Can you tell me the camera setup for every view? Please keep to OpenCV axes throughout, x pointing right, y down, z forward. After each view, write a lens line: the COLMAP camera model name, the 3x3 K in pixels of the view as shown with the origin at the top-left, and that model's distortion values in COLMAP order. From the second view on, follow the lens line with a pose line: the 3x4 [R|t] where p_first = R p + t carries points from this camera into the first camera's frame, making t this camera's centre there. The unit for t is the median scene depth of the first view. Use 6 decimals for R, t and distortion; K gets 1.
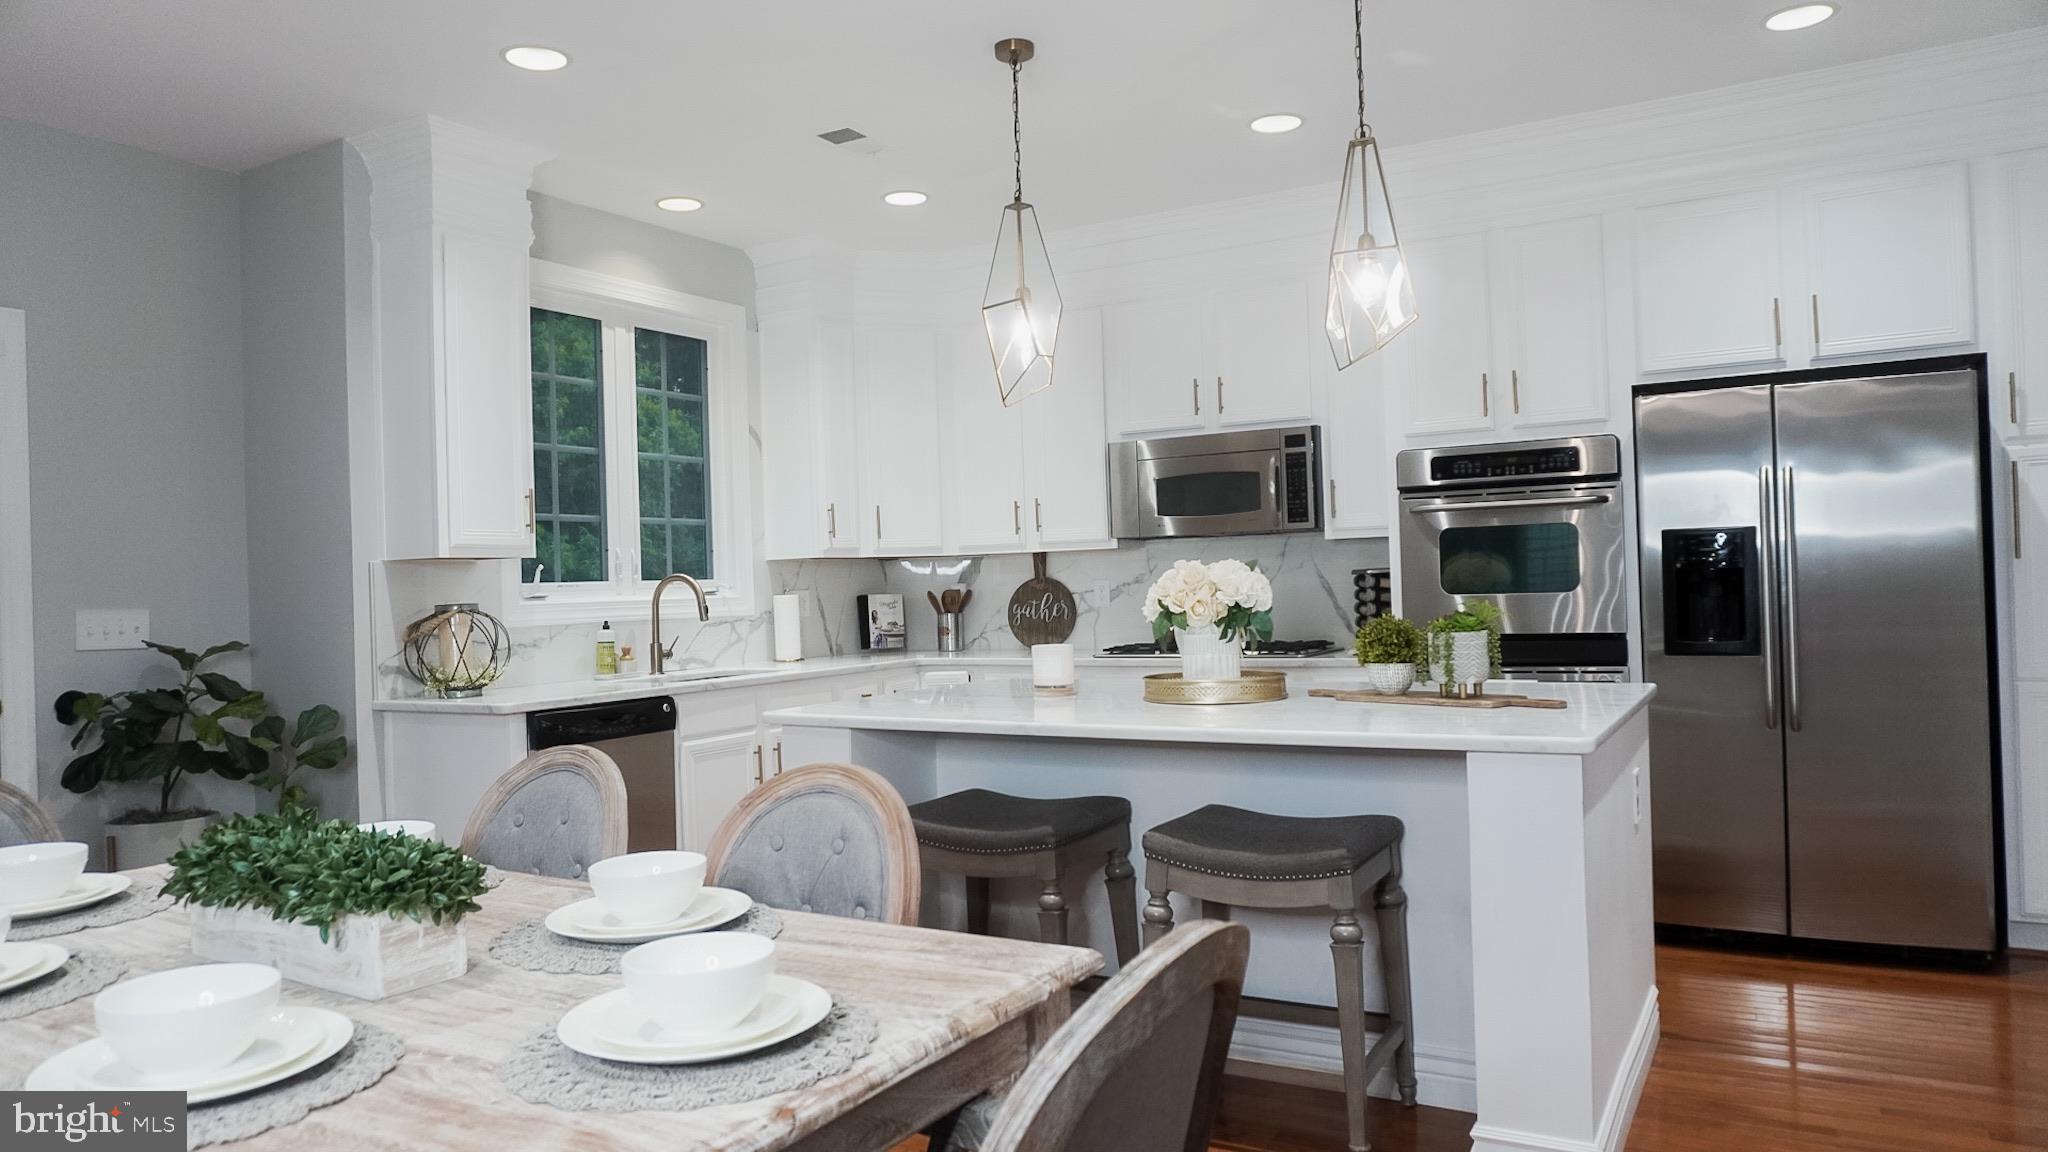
lens RADIAL K [[1366.4, 0, 1024.0], [0, 1366.4, 576.0], [0, 0, 1]] dist [-0.050277, 0.037892]
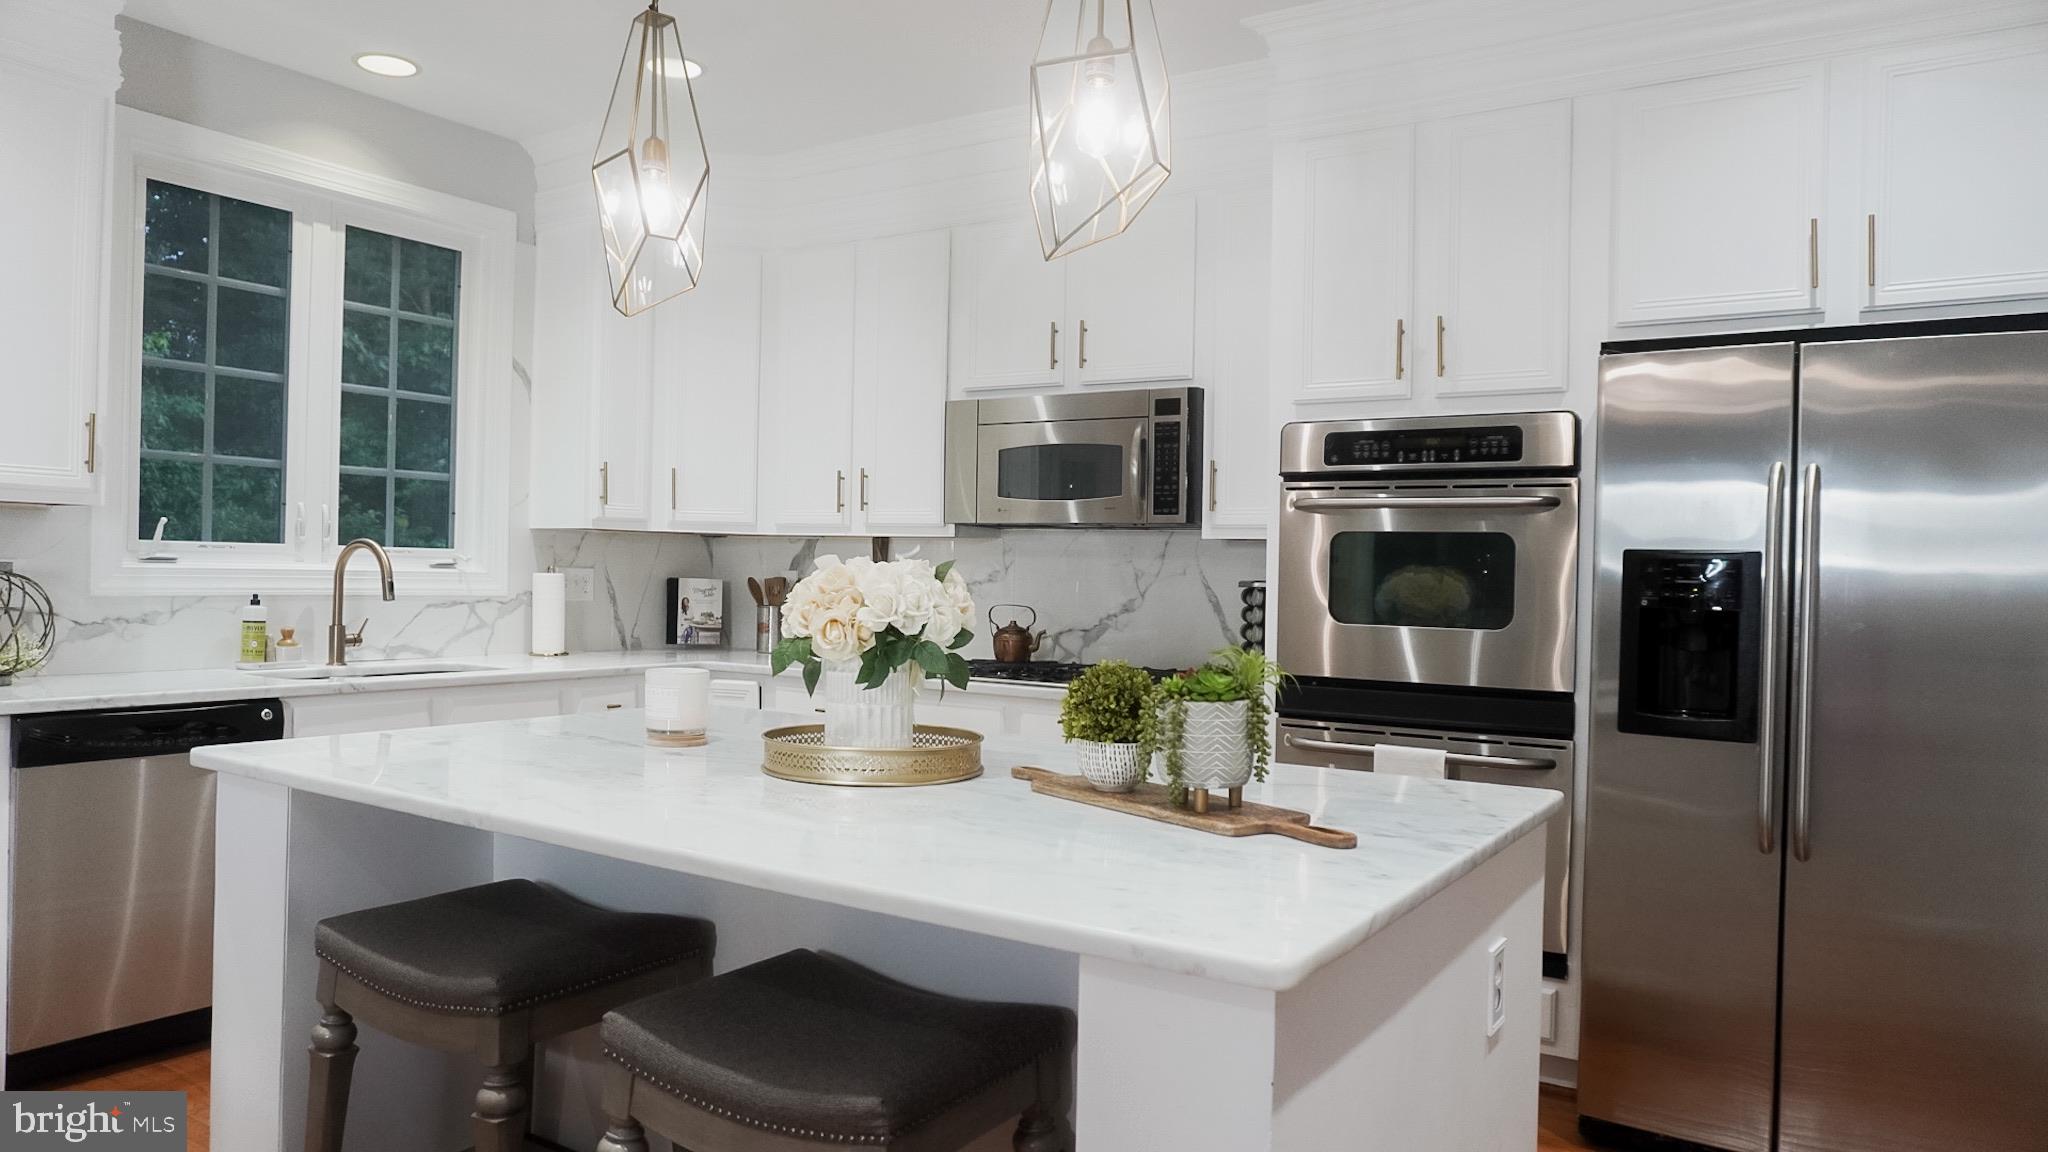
lens RADIAL K [[1366.4, 0, 1024.0], [0, 1366.4, 576.0], [0, 0, 1]] dist [-0.050277, 0.037892]
pose [[0.997404, 0.054935, -0.046547, 0.160470], [-0.054492, 0.998457, 0.010734, -0.009163], [0.047065, -0.008170, 0.998858, 0.239737]]
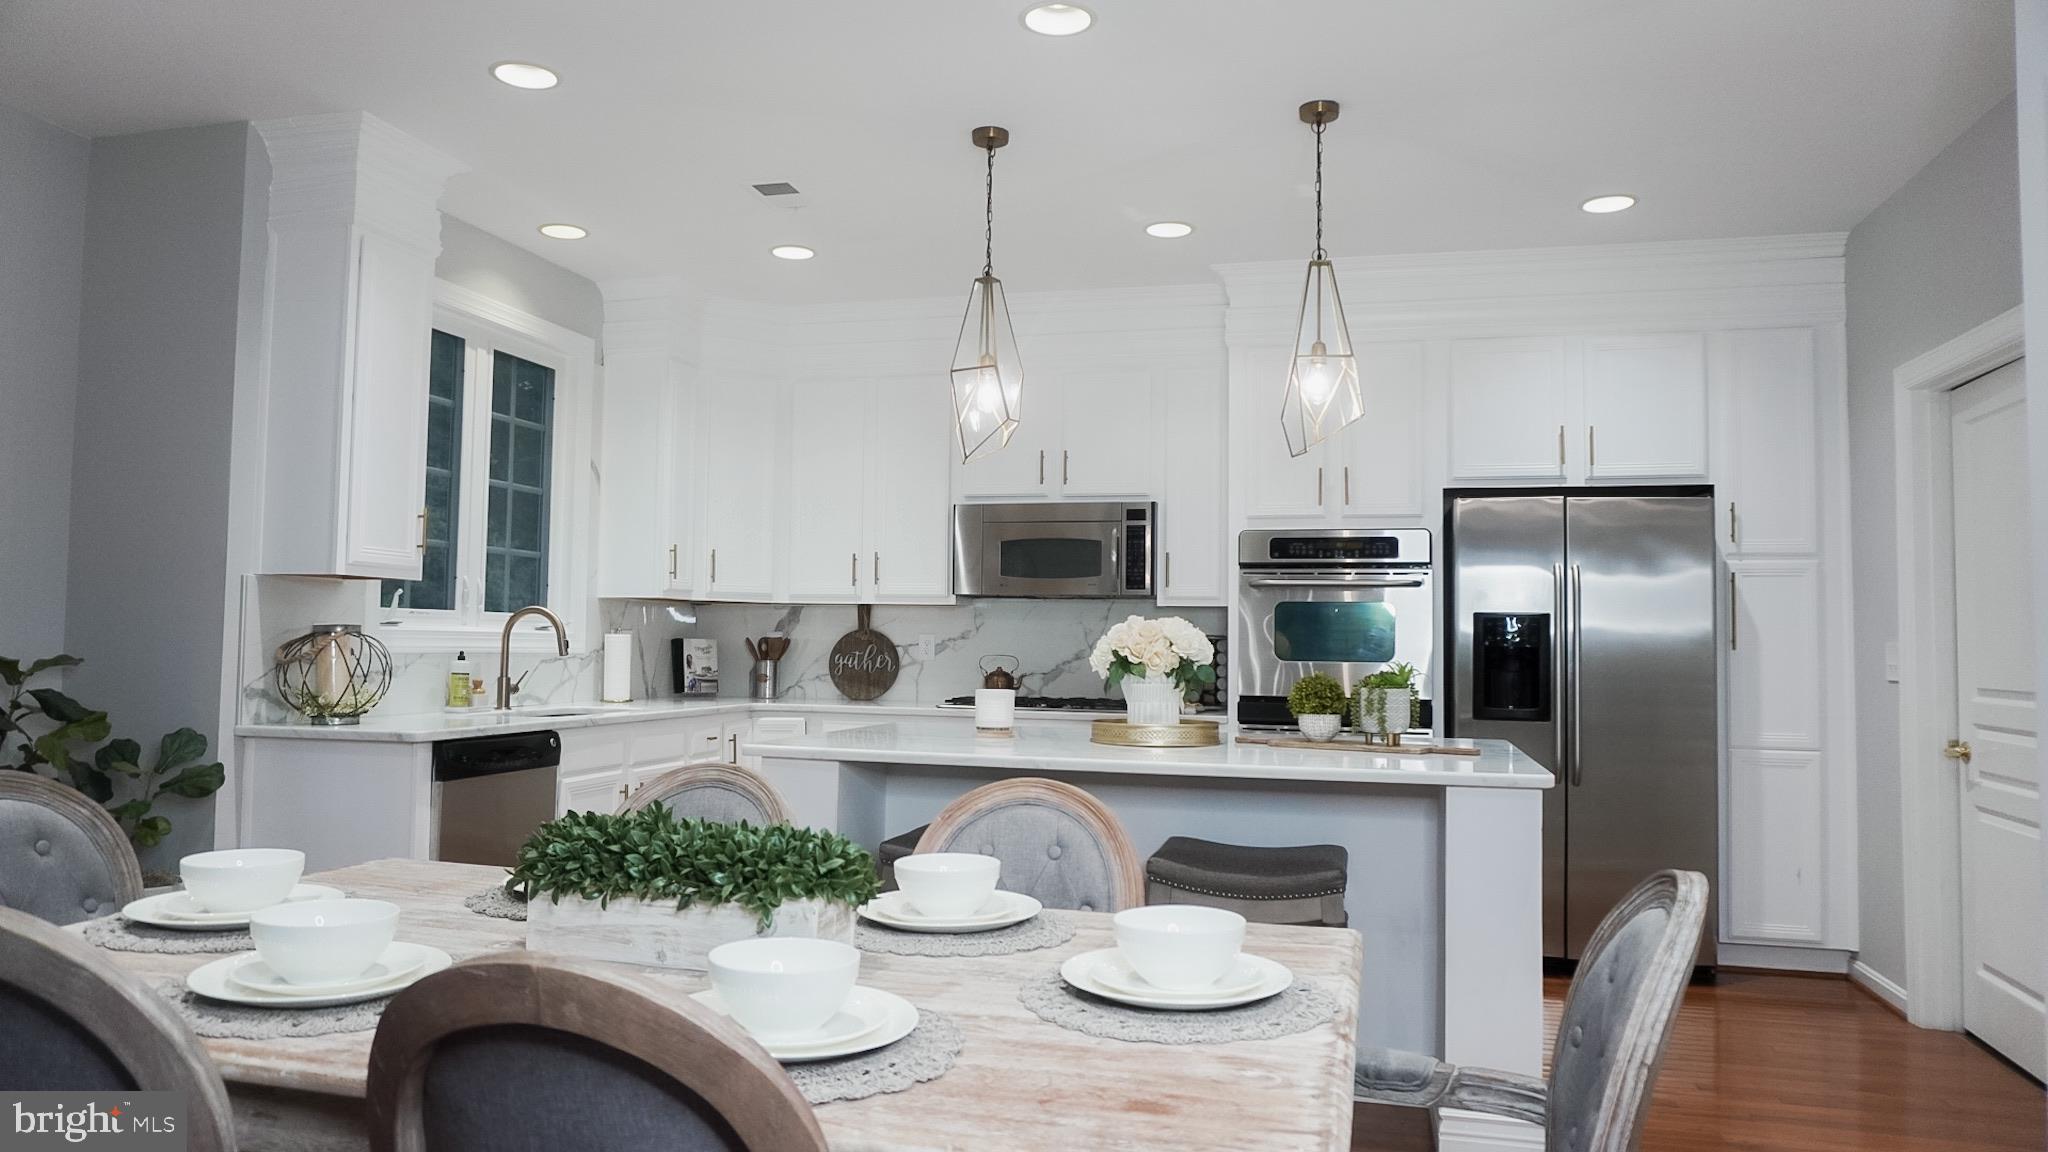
lens RADIAL K [[1366.4, 0, 1024.0], [0, 1366.4, 576.0], [0, 0, 1]] dist [-0.050277, 0.037892]
pose [[0.961060, 0.059038, 0.269958, -0.180784], [-0.045965, 0.997455, -0.054500, 0.013587], [-0.272489, 0.039969, 0.961328, -0.025266]]
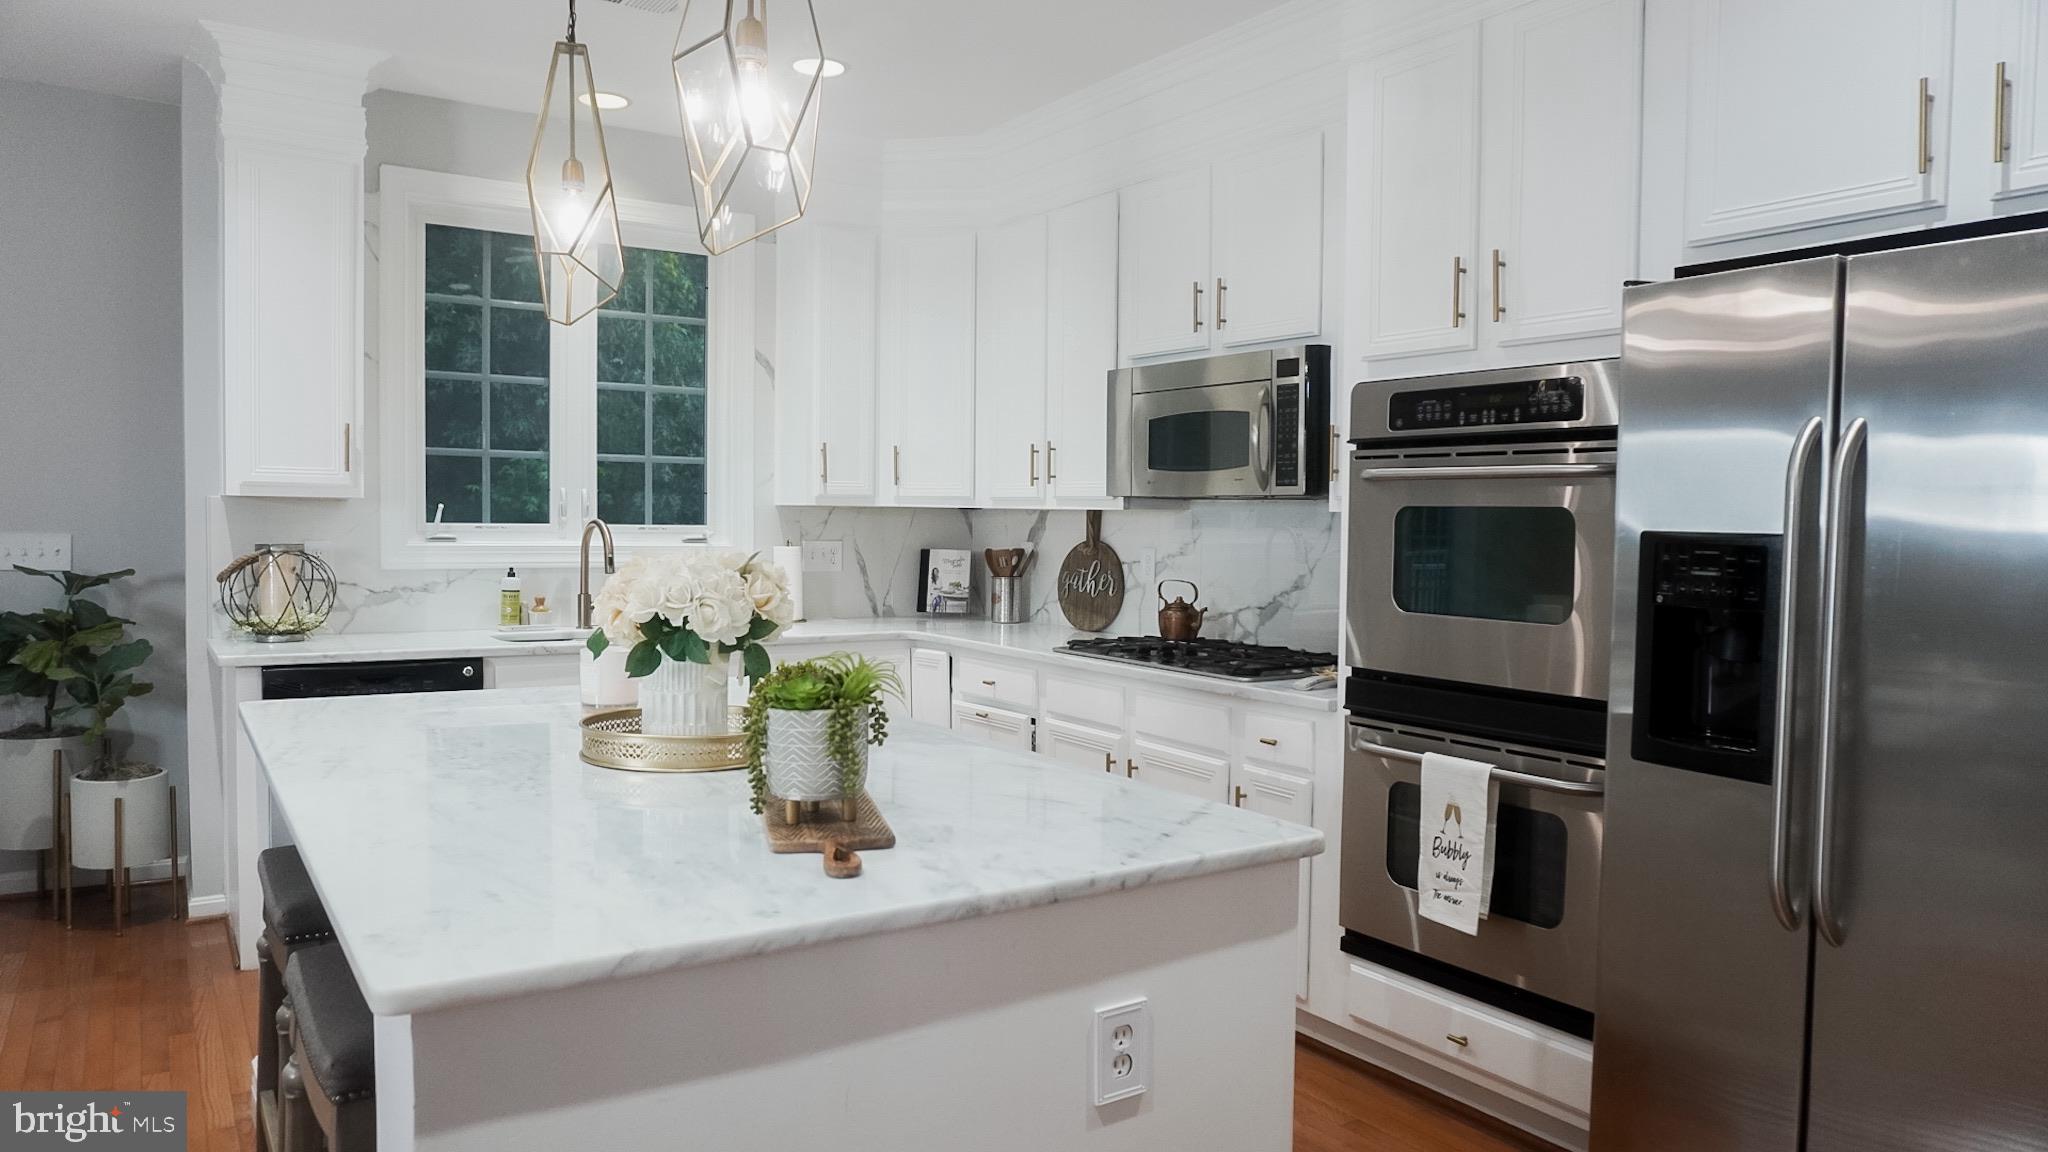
lens RADIAL K [[1366.4, 0, 1024.0], [0, 1366.4, 576.0], [0, 0, 1]] dist [-0.050277, 0.037892]
pose [[0.894602, 0.065098, -0.442097, 0.393397], [-0.041228, 0.997136, 0.063400, -0.032338], [0.444958, -0.038491, 0.894724, 0.319913]]
